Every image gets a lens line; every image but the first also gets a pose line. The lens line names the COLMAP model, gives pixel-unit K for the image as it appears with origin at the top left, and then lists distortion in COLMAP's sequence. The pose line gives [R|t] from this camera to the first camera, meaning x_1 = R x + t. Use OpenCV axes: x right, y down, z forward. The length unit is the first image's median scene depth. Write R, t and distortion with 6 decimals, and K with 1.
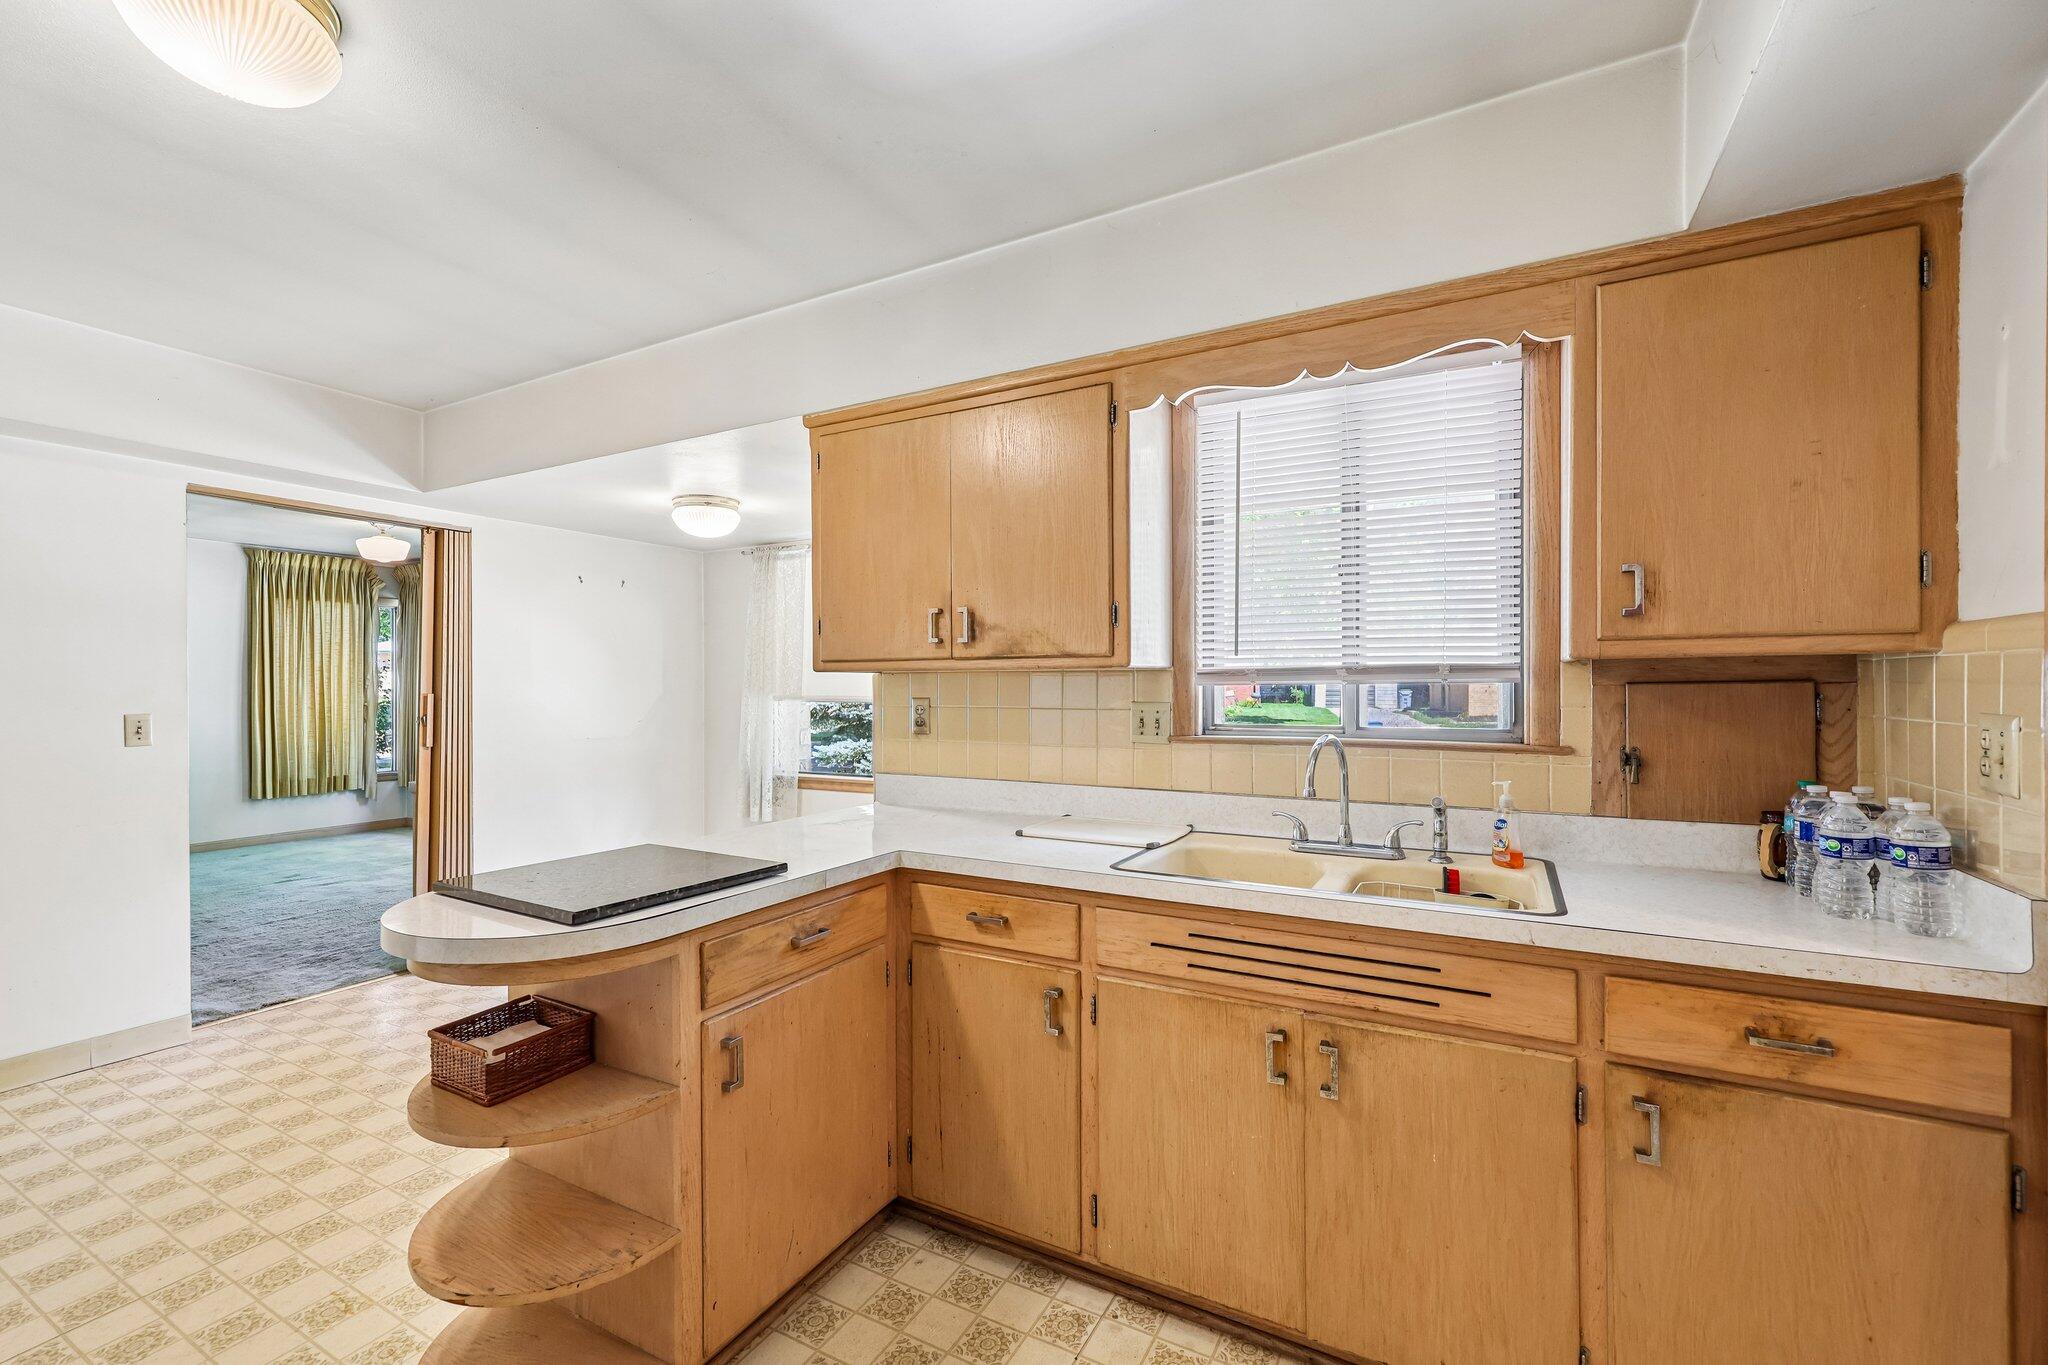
lens RADIAL K [[858.1, 0, 1024.3], [0, 858.1, 685.2], [0, 0, 1]] dist [-0.000223, 0.001315]
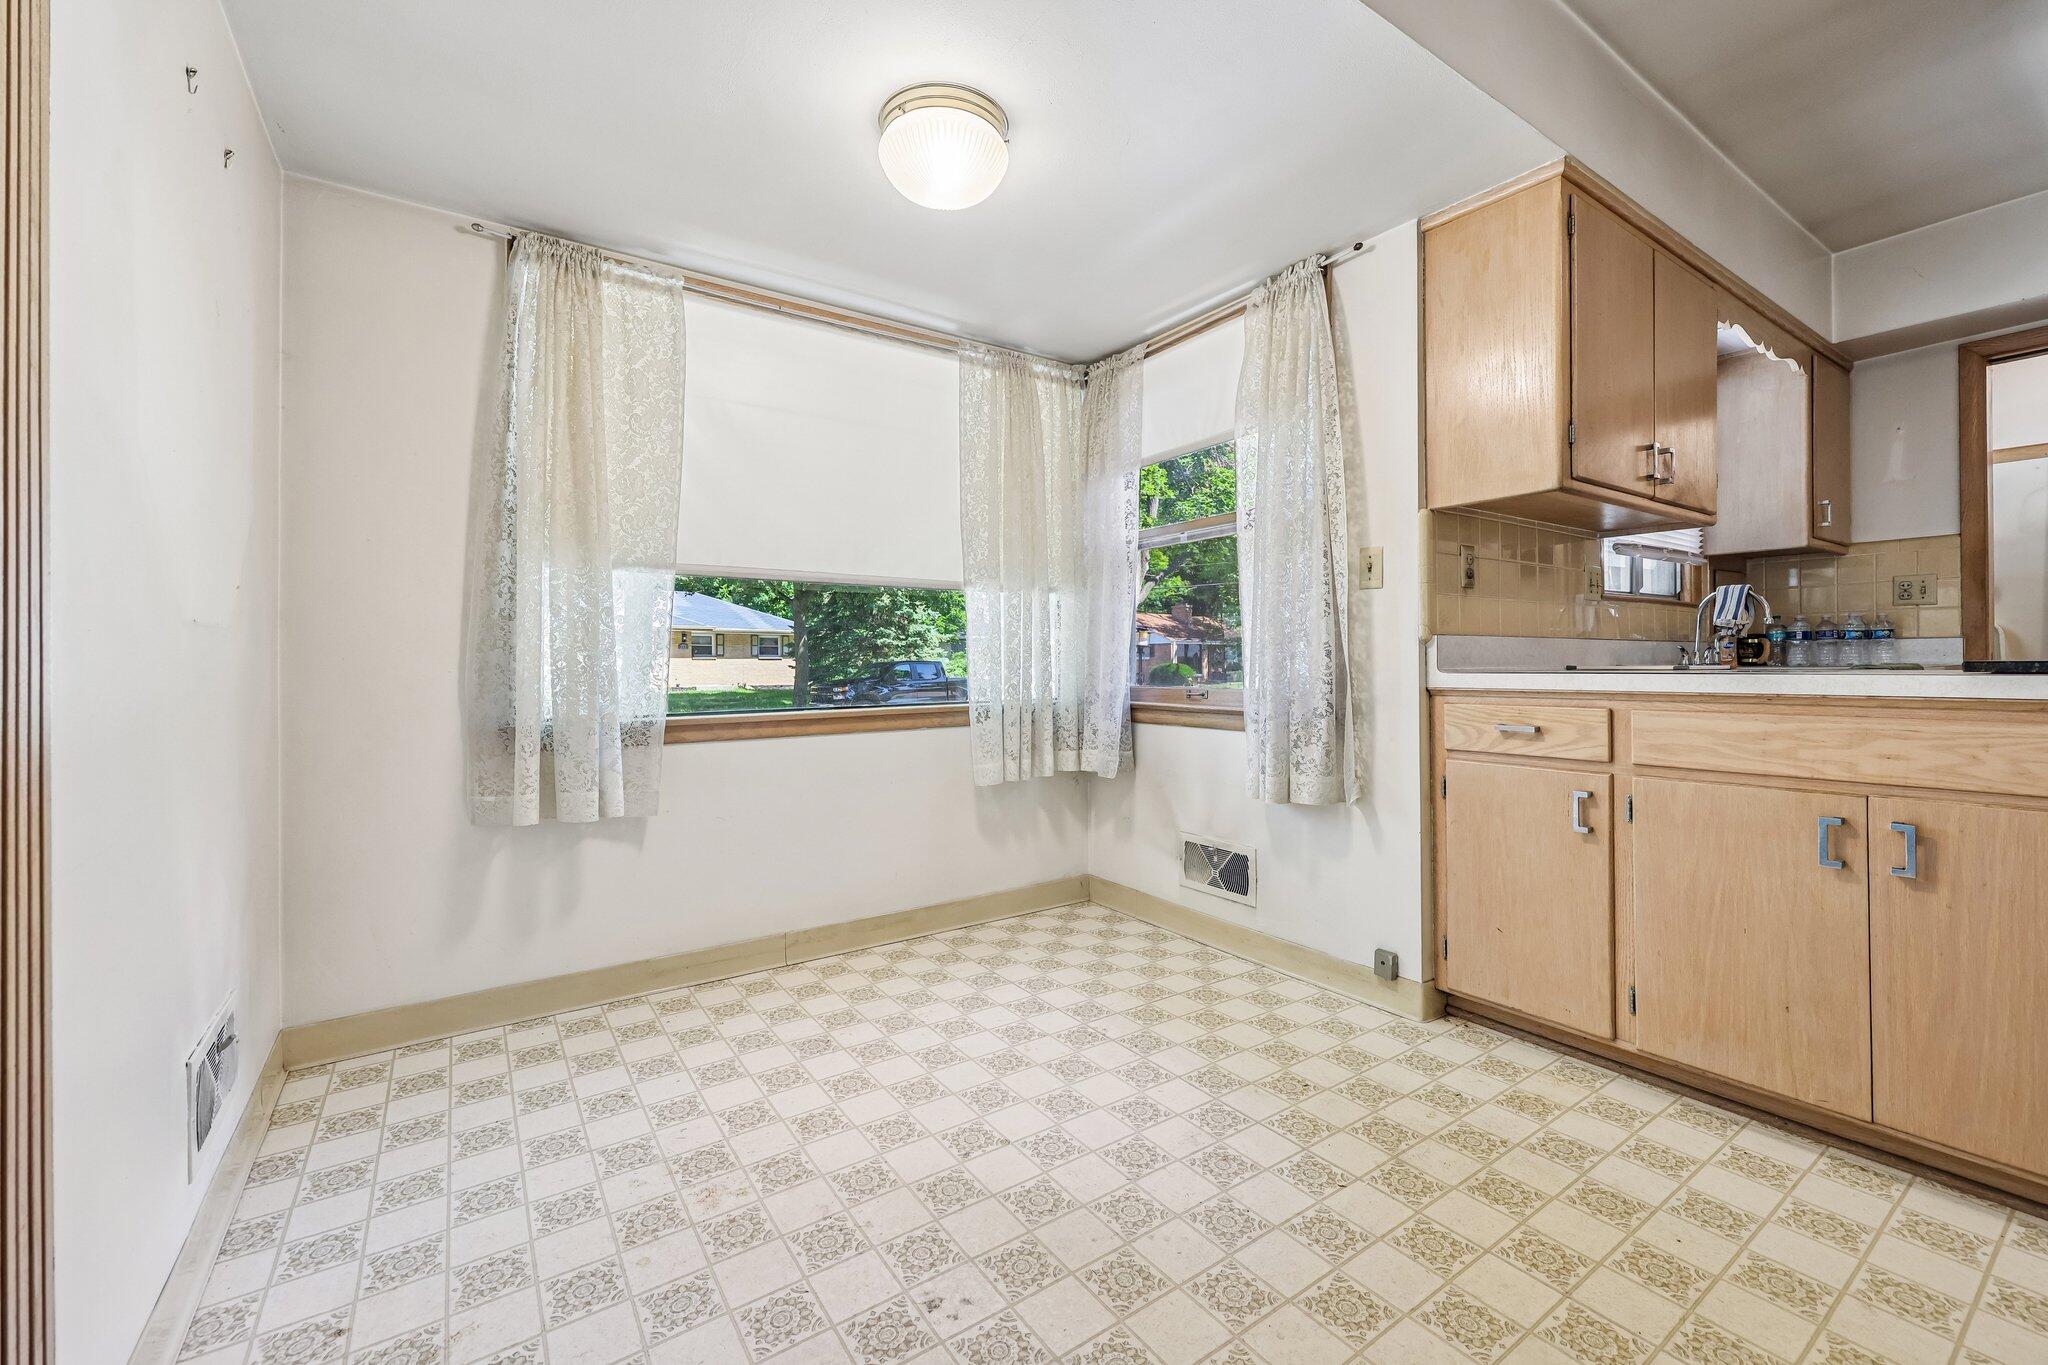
lens RADIAL K [[830.3, 0, 1019.1], [0, 830.3, 665.2], [0, 0, 1]] dist [-0.000216, -0.000337]
pose [[0.456030, -0.000913, 0.889964, -0.792846], [0.006458, 0.999977, -0.002284, 0.099425], [-0.889941, 0.006789, 0.456025, 0.763524]]
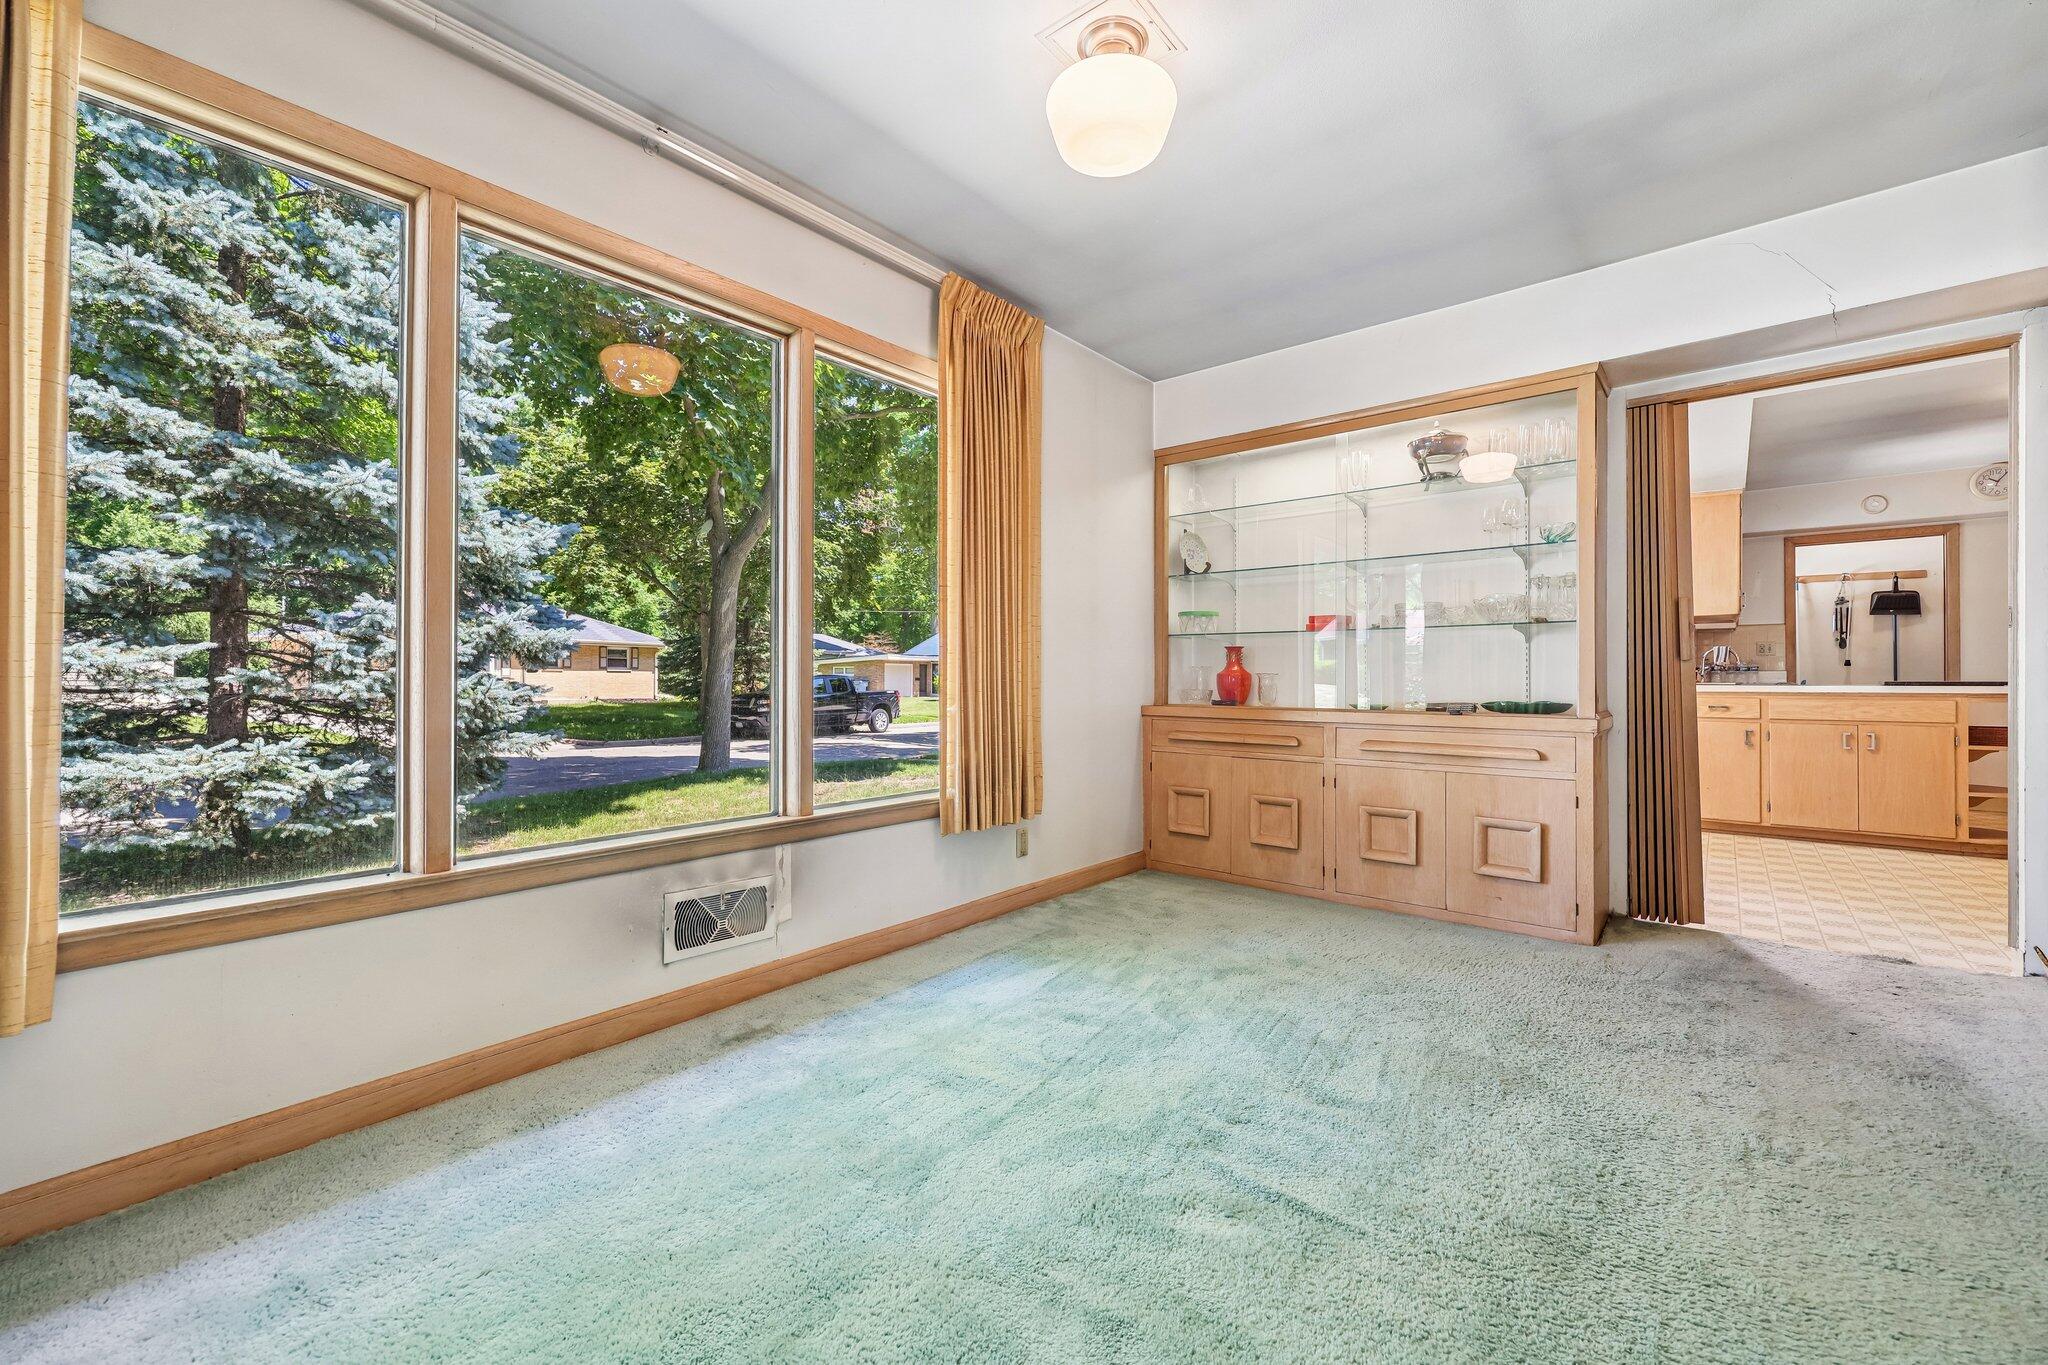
lens RADIAL K [[830.3, 0, 1014.6], [0, 830.3, 672.3], [0, 0, 1]] dist [-0.000216, -0.000337]
pose [[0.204672, 0.010646, 0.978773, -1.735557], [0.000622, 0.999939, -0.011006, 0.097722], [-0.978830, 0.002861, 0.204653, 1.573397]]
